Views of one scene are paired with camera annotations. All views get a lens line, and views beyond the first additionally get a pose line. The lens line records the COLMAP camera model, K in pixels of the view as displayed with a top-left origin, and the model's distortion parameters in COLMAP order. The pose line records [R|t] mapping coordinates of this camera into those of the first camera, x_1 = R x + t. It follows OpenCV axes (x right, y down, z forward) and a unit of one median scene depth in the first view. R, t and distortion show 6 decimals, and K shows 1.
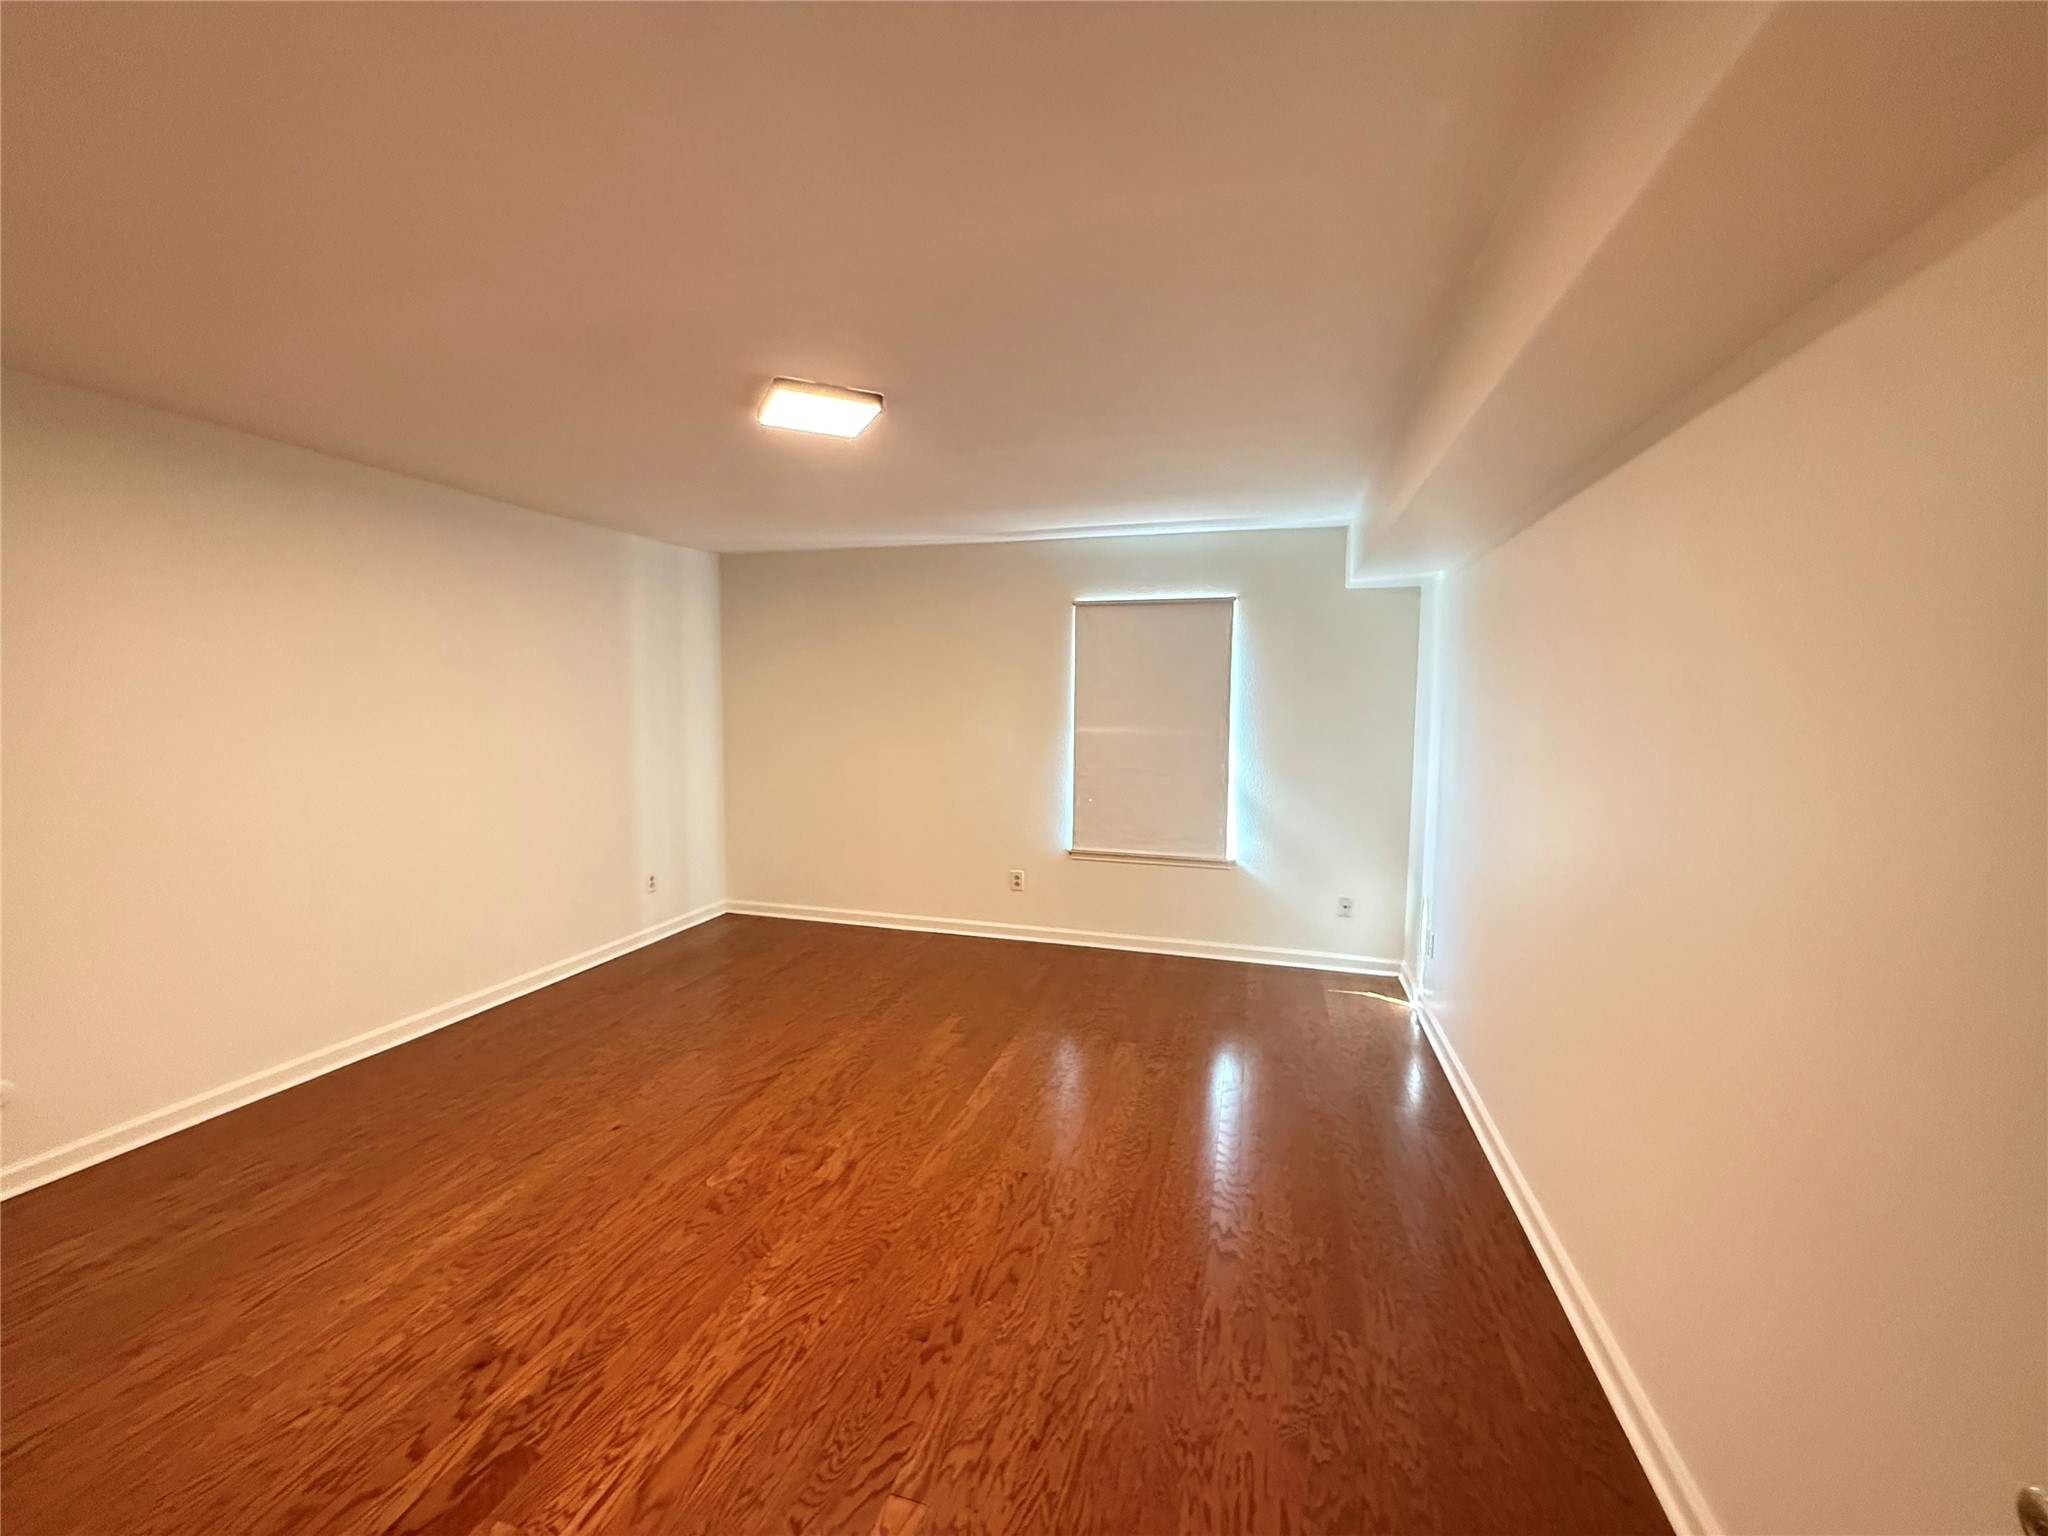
lens RADIAL K [[829.0, 0, 1024.0], [0, 829.0, 768.0], [0, 0, 1]] dist [-0.001884, -0.000212]
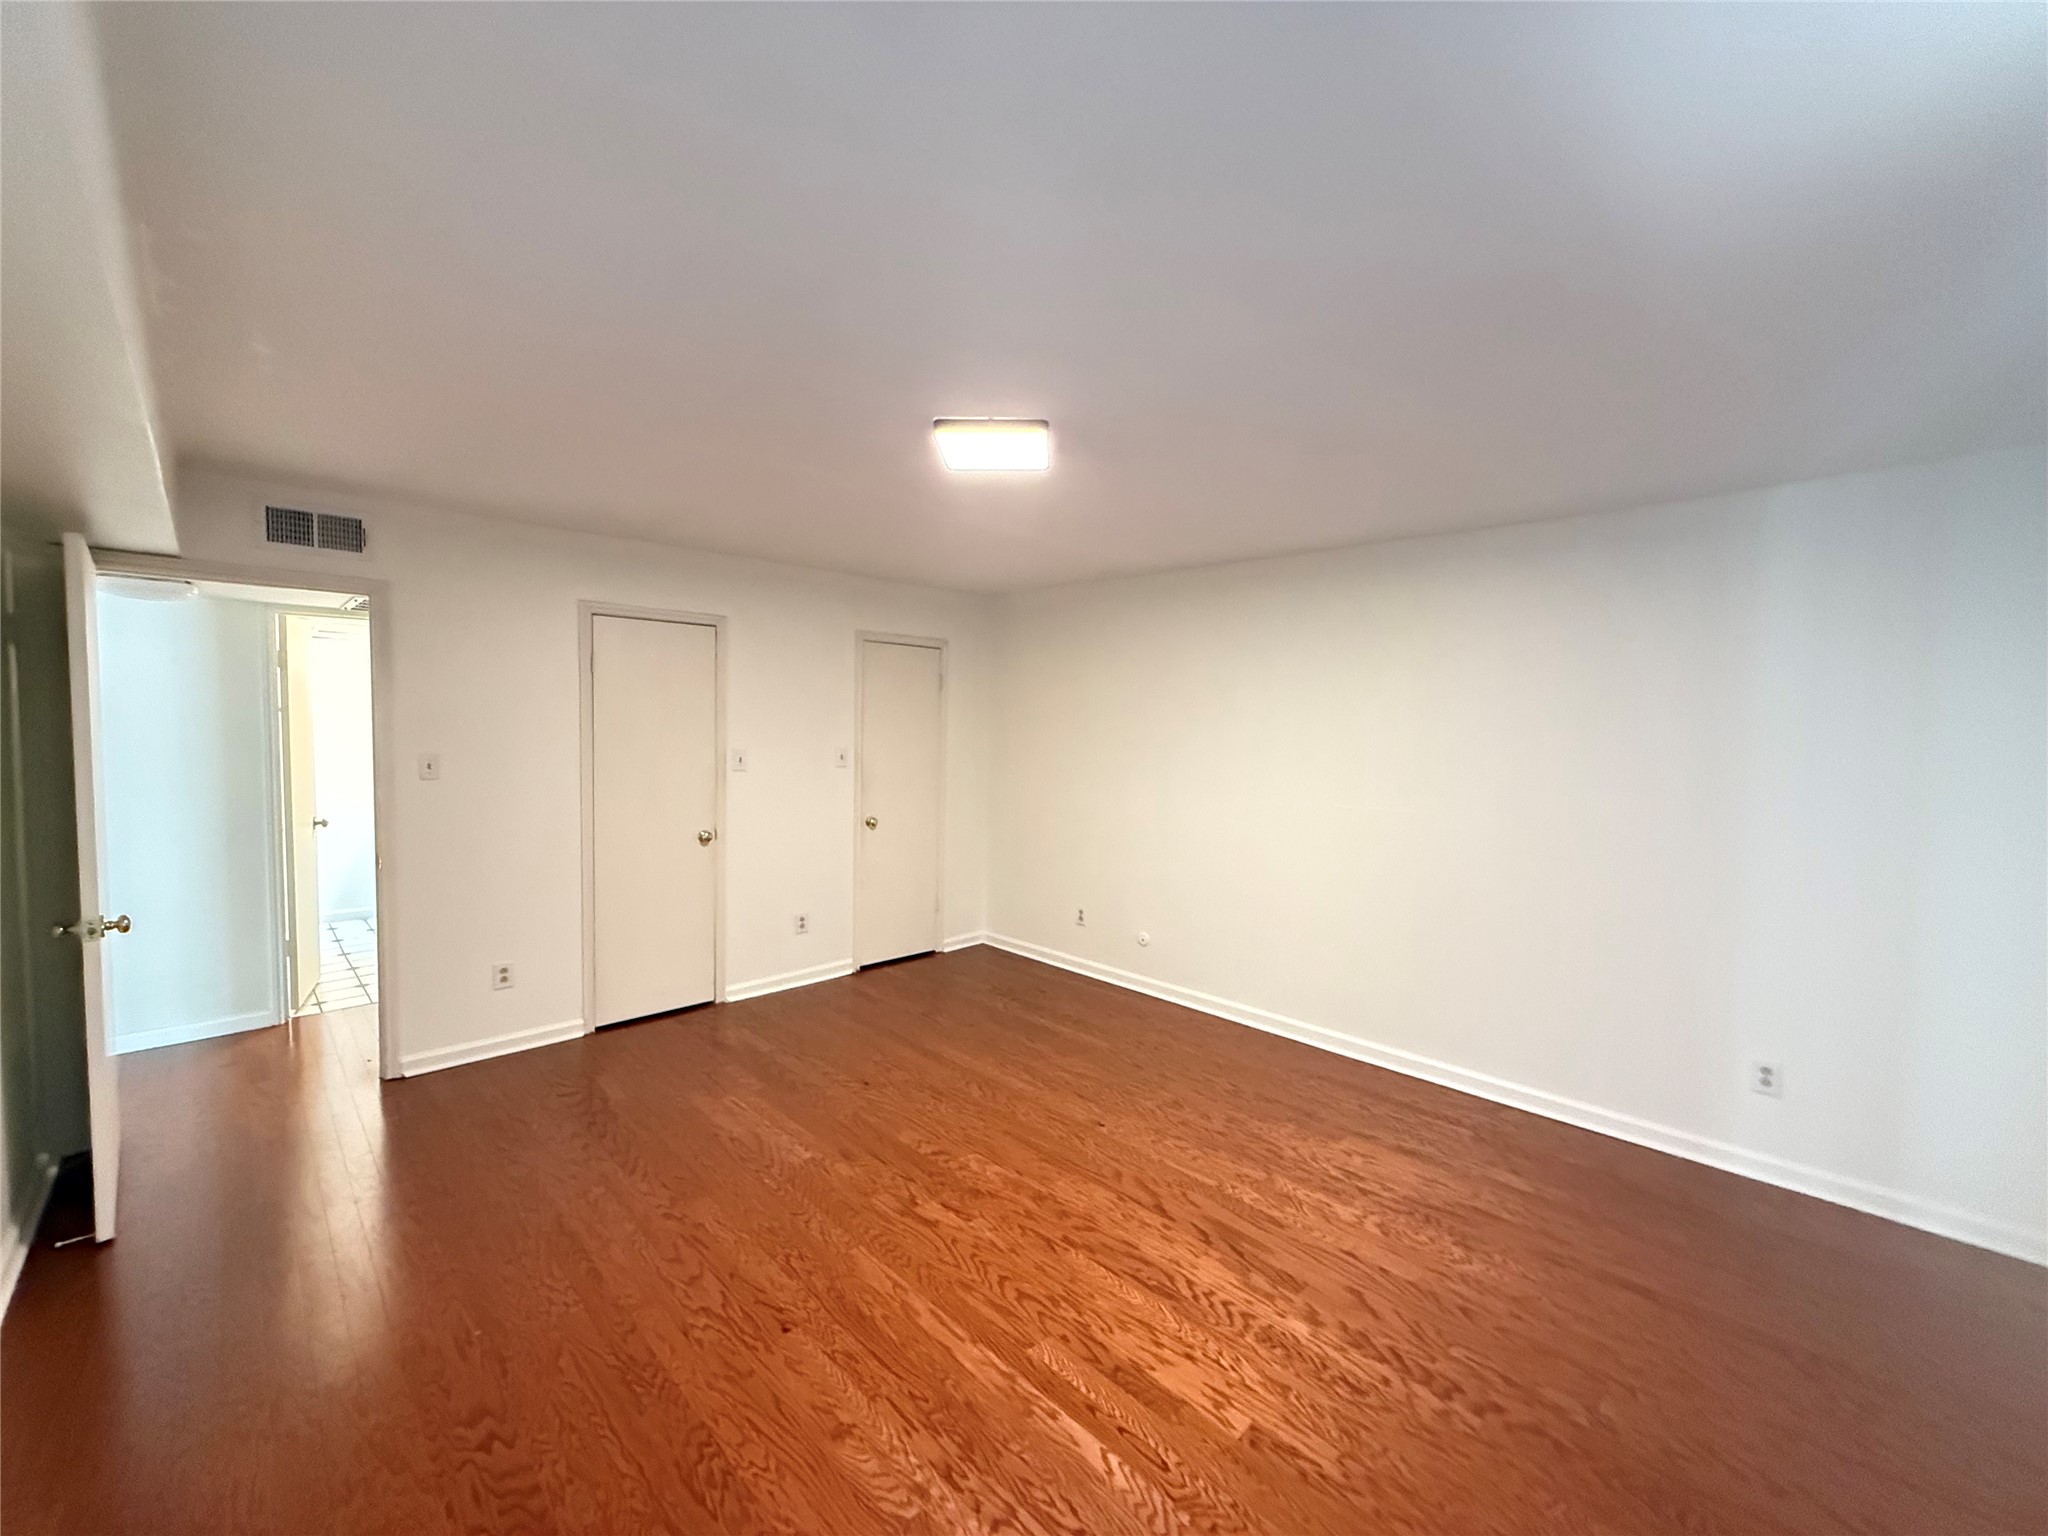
lens RADIAL K [[829.0, 0, 1024.0], [0, 829.0, 768.0], [0, 0, 1]] dist [-0.001884, -0.000212]
pose [[-0.497815, 0.029006, -0.866798, 0.536522], [-0.094552, 0.991668, 0.087488, -0.138655], [0.862114, 0.125510, -0.490925, 1.437506]]
